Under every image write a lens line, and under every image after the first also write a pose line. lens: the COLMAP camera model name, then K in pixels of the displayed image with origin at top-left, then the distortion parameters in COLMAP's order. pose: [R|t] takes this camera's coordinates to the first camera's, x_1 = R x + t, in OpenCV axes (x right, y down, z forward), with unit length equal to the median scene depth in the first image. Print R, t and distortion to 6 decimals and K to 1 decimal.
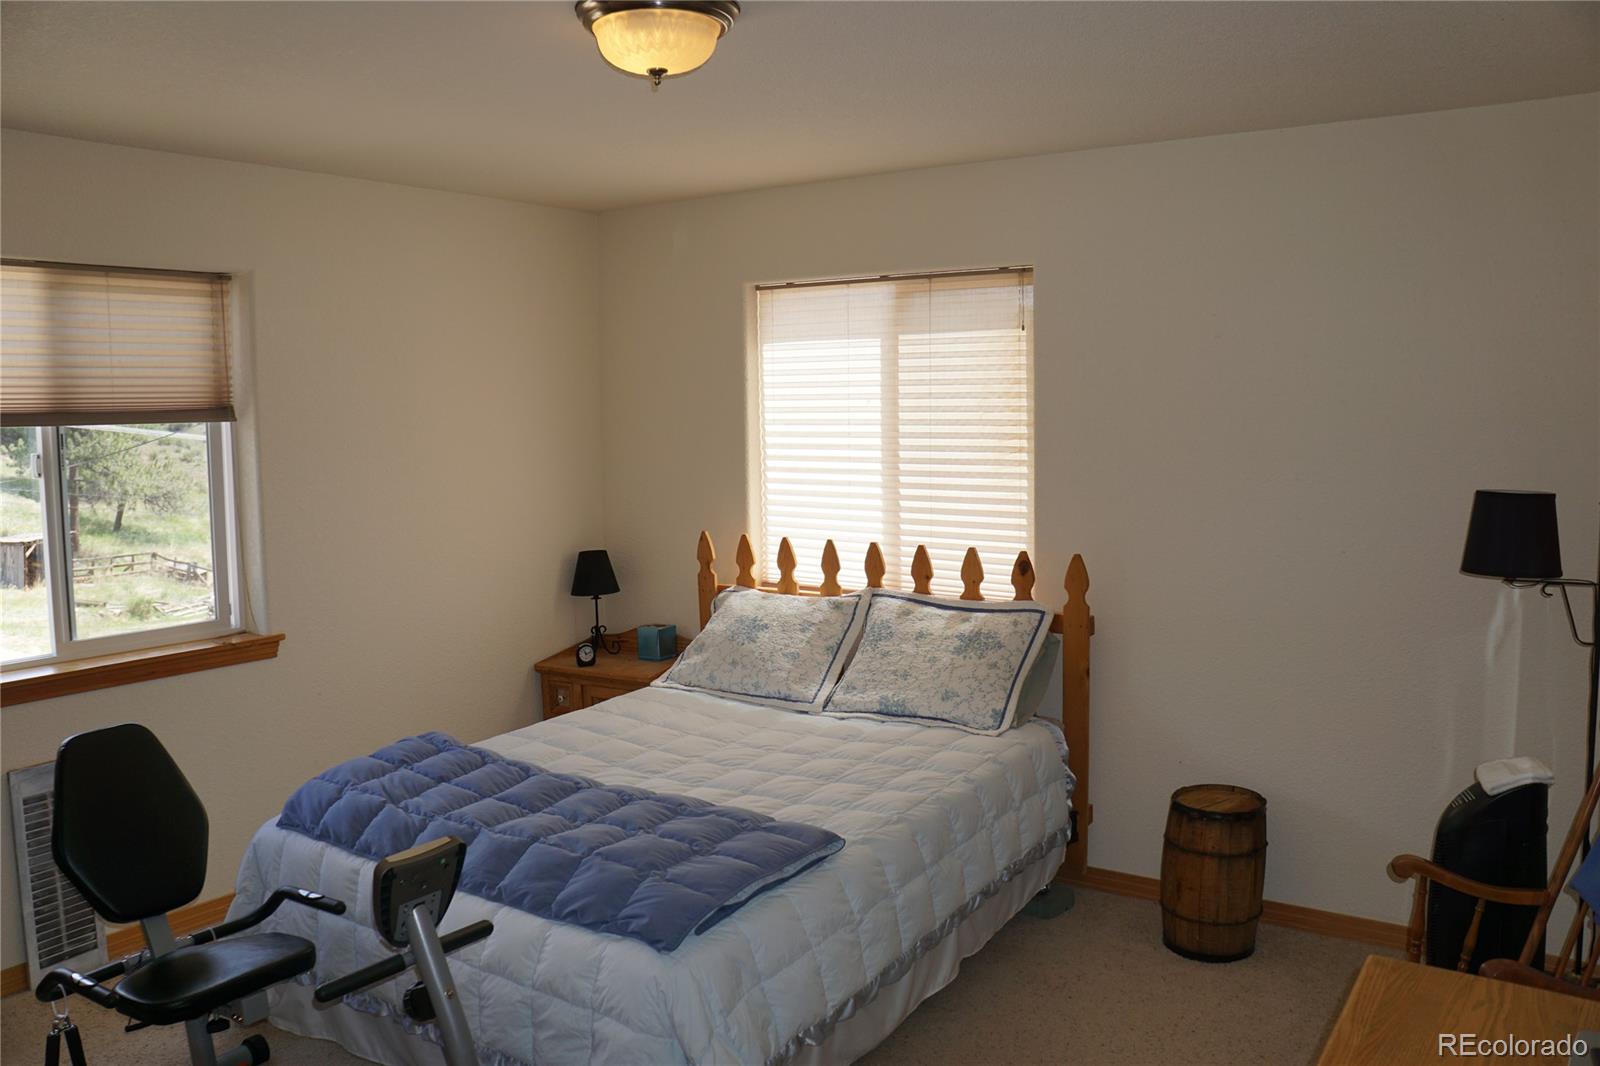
lens RADIAL K [[1272.5, 0, 803.2], [0, 1272.5, 534.8], [0, 0, 1]] dist [-0.173692, 0.122149]
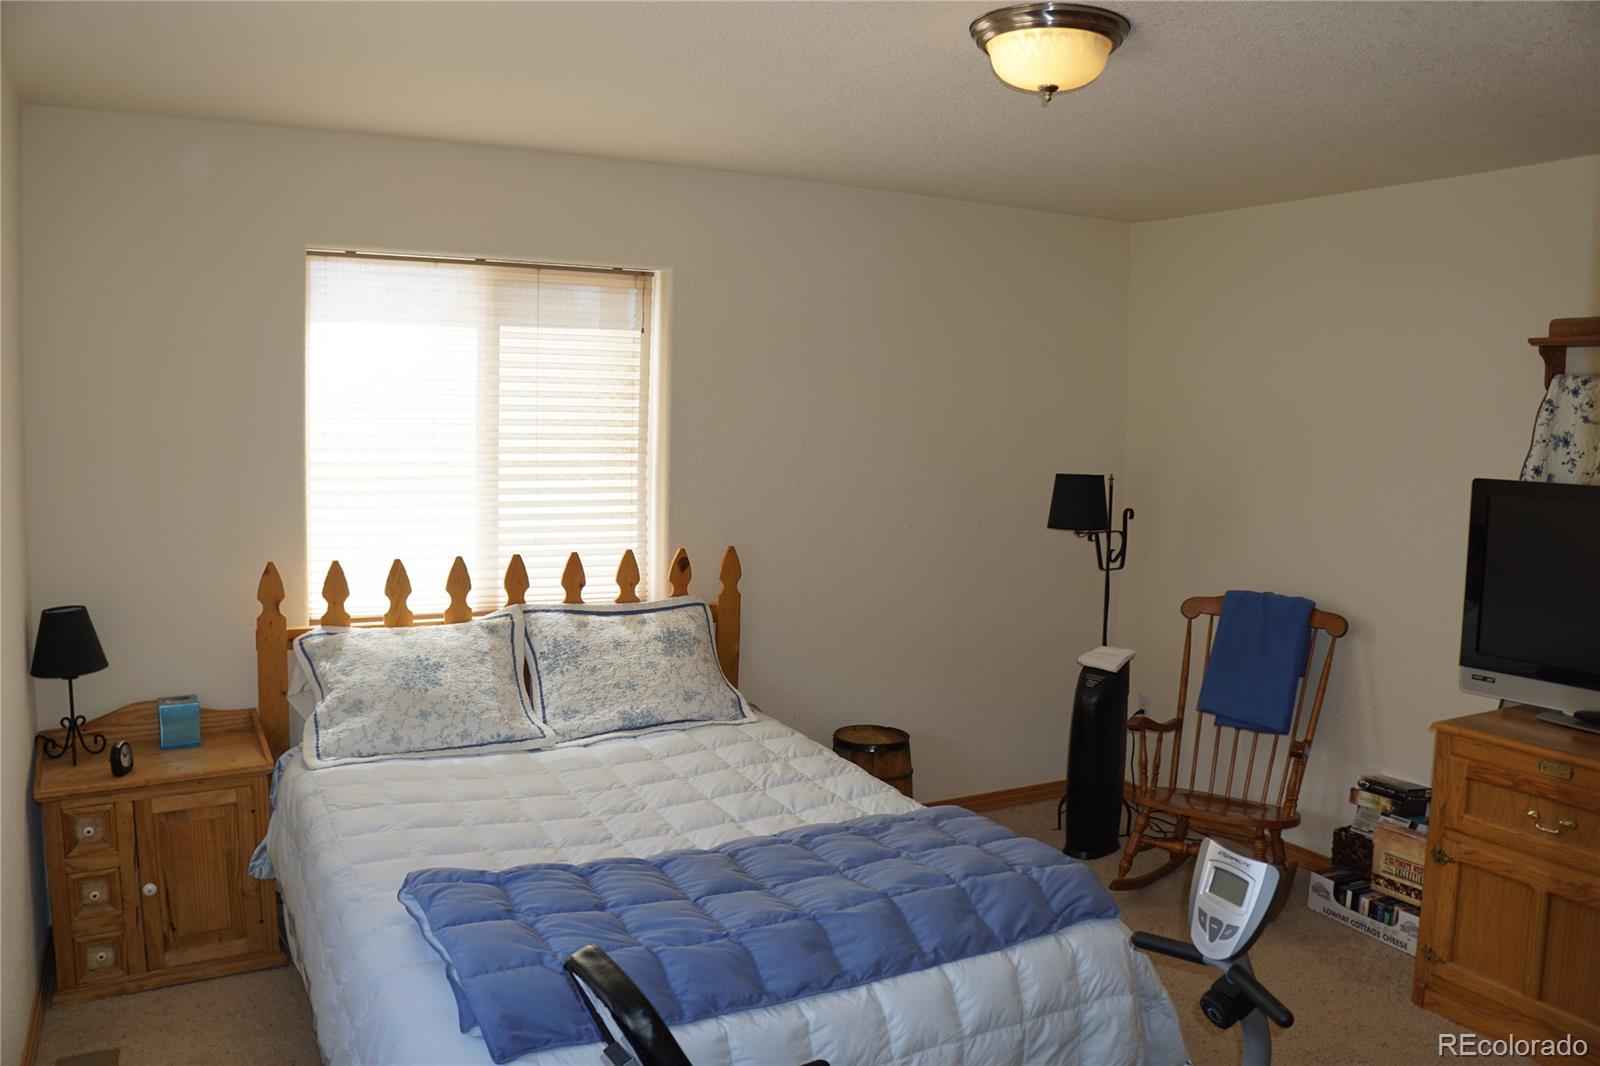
lens RADIAL K [[1272.5, 0, 804.2], [0, 1272.5, 522.8], [0, 0, 1]] dist [-0.173692, 0.122149]
pose [[0.452209, -0.061207, 0.889809, -0.665218], [0.064532, 0.997273, 0.035803, -0.036454], [-0.889574, 0.041231, 0.454926, 0.415690]]
